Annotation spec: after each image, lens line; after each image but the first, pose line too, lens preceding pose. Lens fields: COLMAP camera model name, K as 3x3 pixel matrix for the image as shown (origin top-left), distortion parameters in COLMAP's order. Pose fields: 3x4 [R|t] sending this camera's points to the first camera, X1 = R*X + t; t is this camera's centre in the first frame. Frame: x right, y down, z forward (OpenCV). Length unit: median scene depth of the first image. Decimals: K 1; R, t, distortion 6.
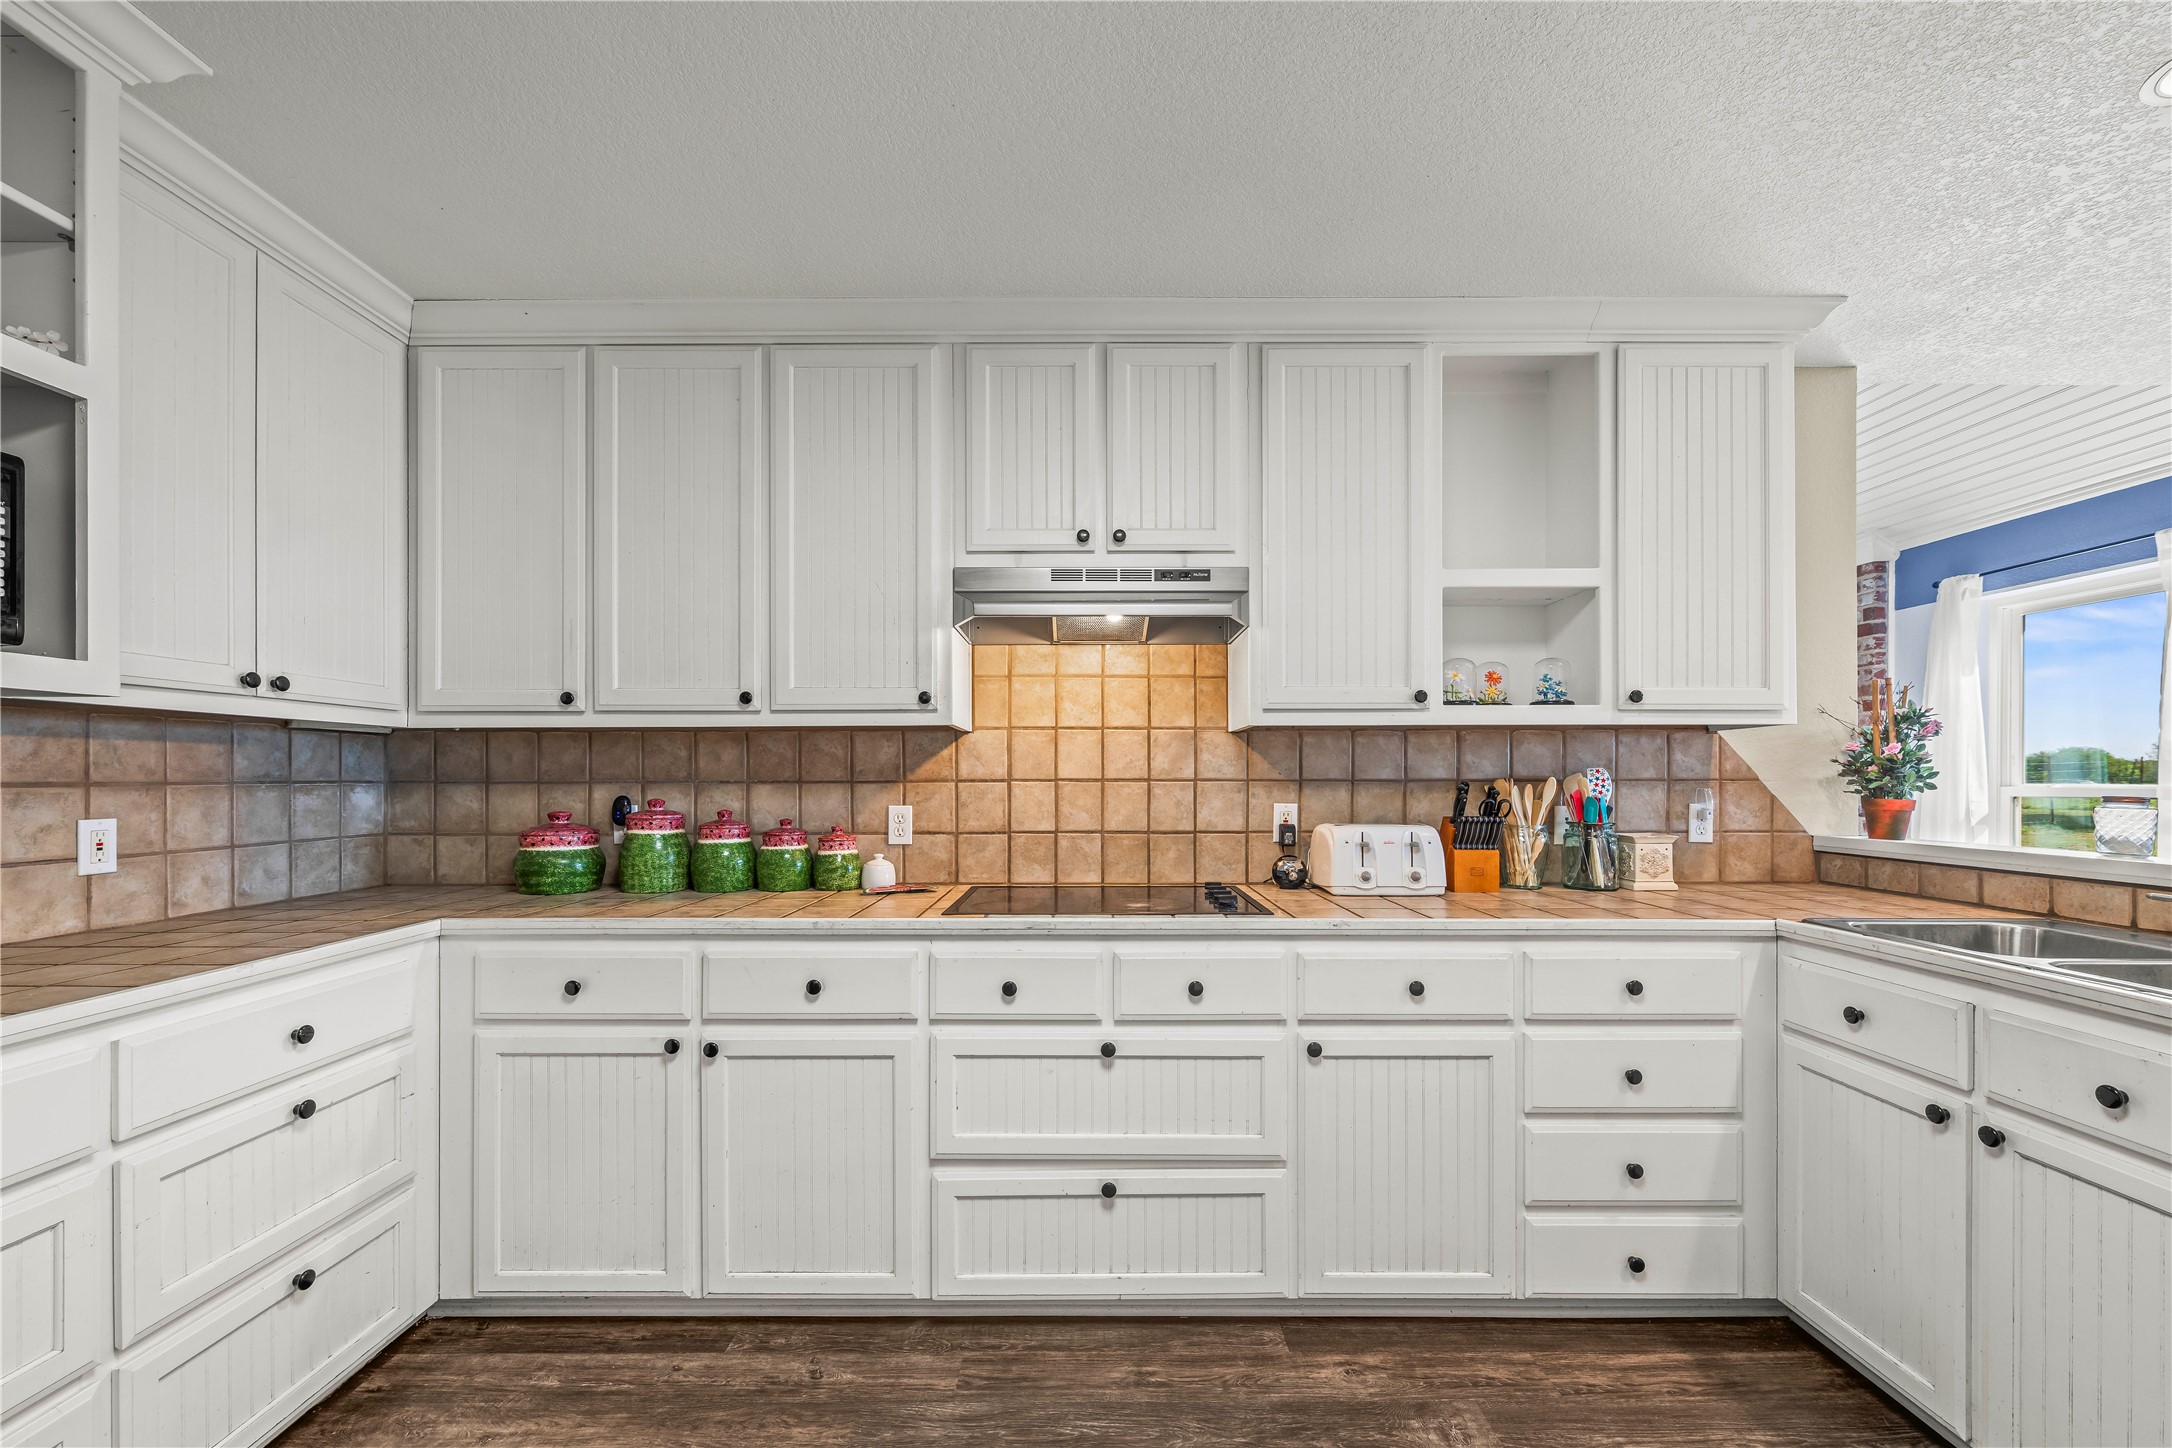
lens RADIAL K [[857.4, 0, 1079.3], [0, 857.4, 776.1], [0, 0, 1]] dist [-0.001074, -0.000382]
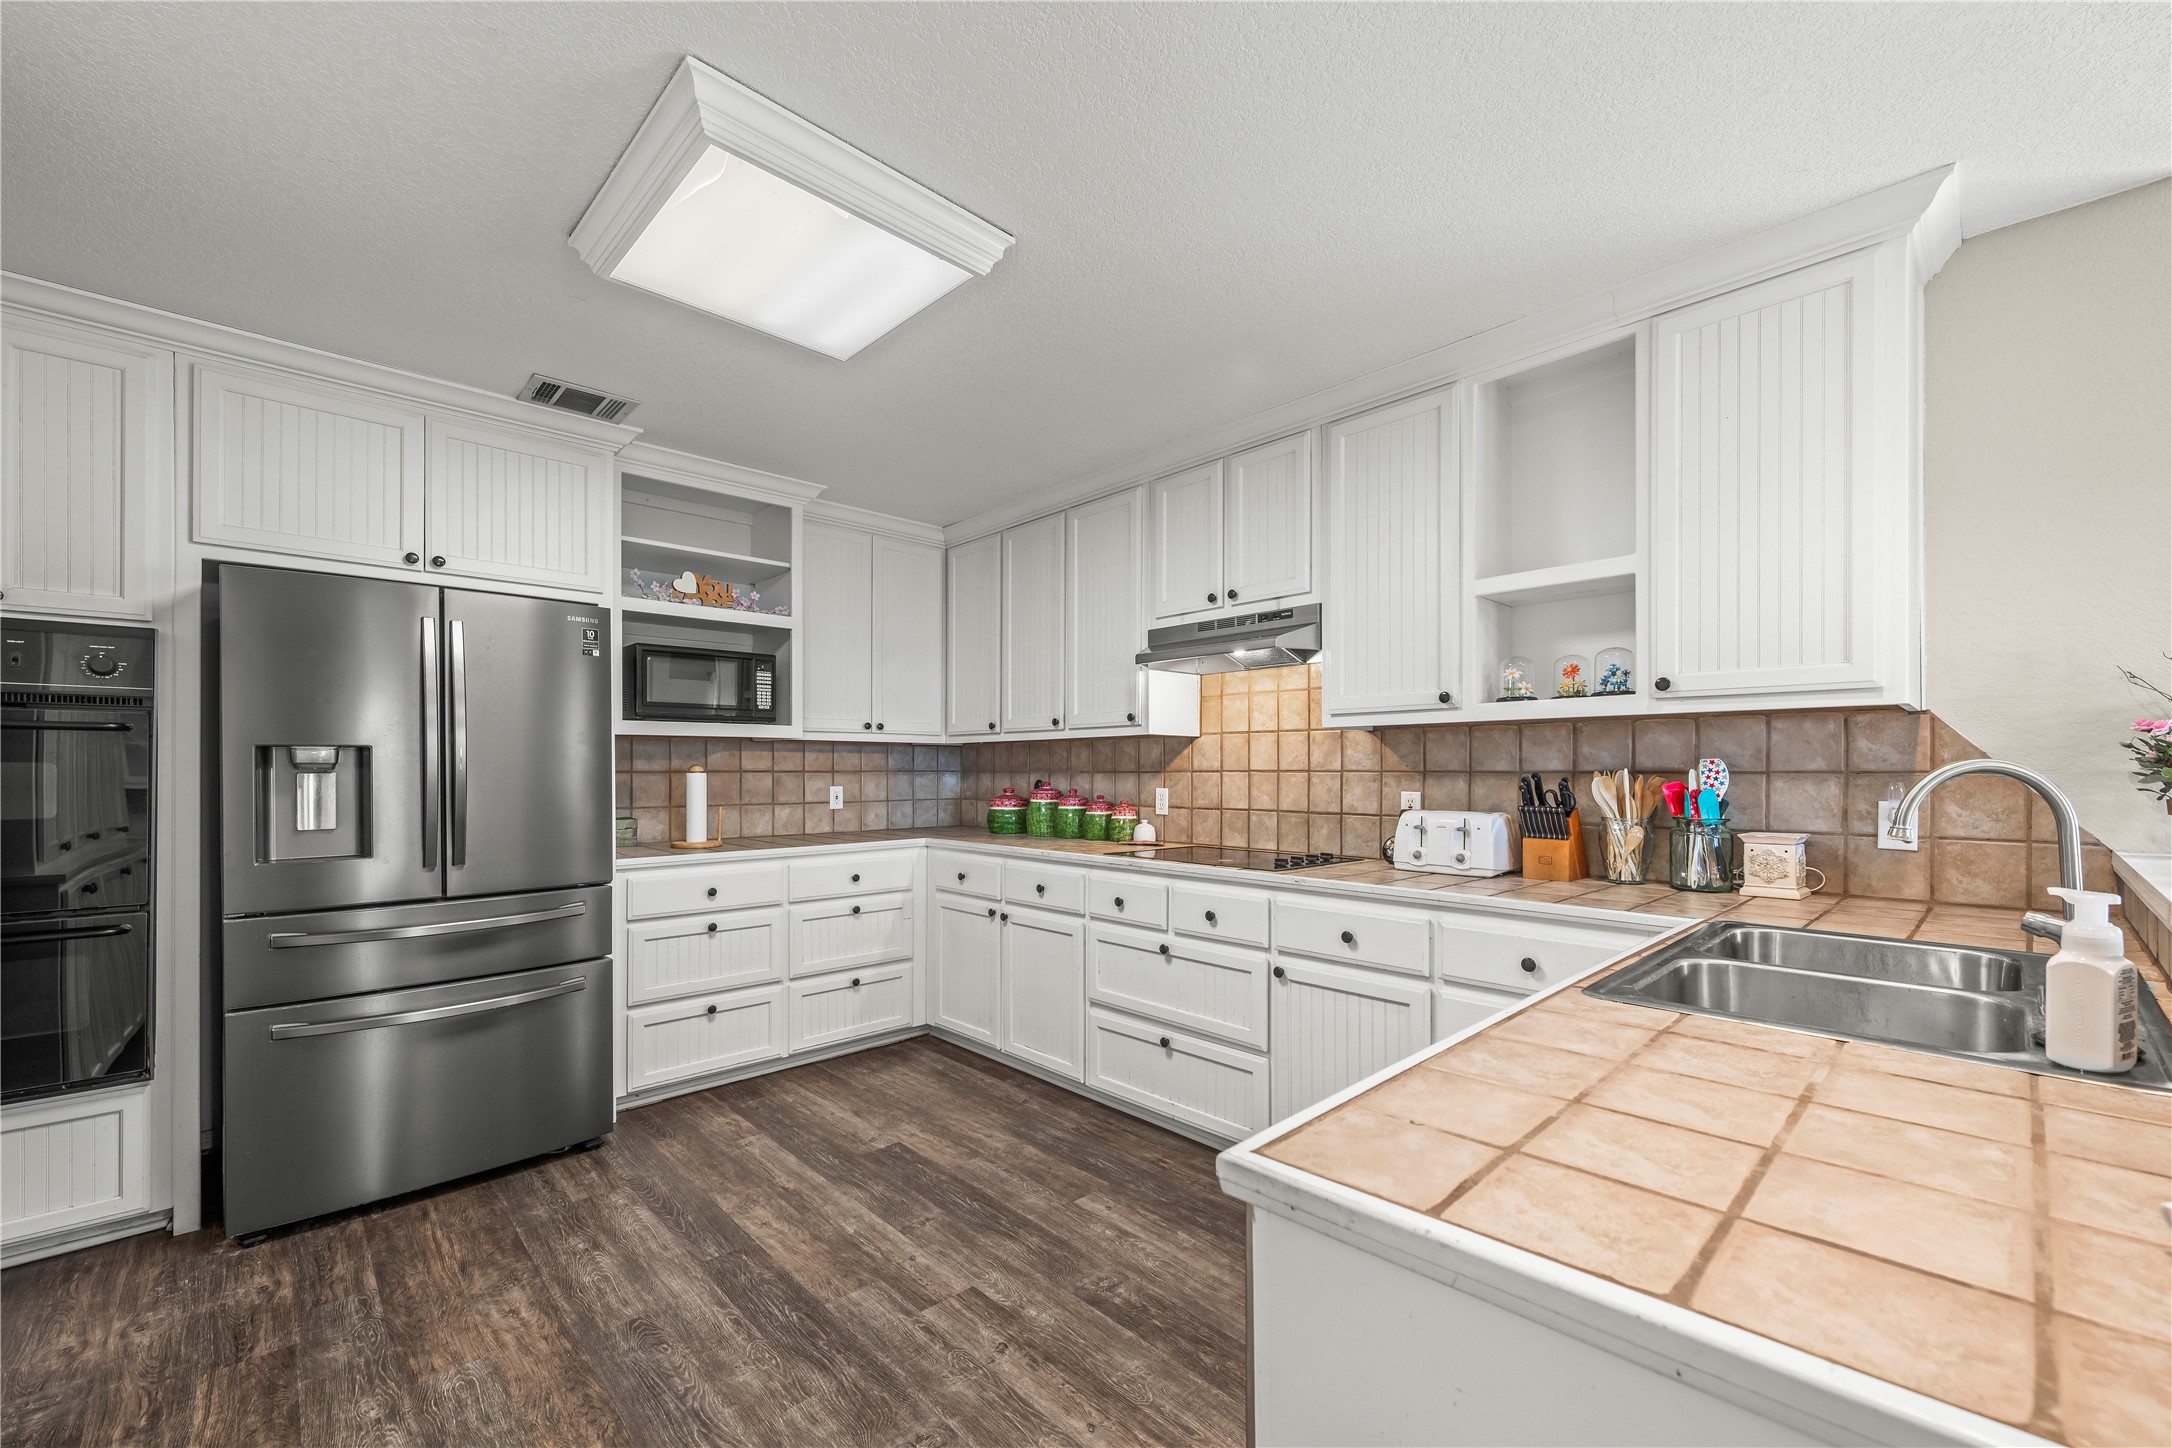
lens RADIAL K [[857.4, 0, 1124.7], [0, 857.4, 768.7], [0, 0, 1]] dist [-0.001074, -0.000382]
pose [[0.706274, -0.000282, -0.707939, 0.843577], [-0.000013, 1.000000, -0.000412, 0.001500], [0.707939, 0.000300, 0.706274, -0.092515]]
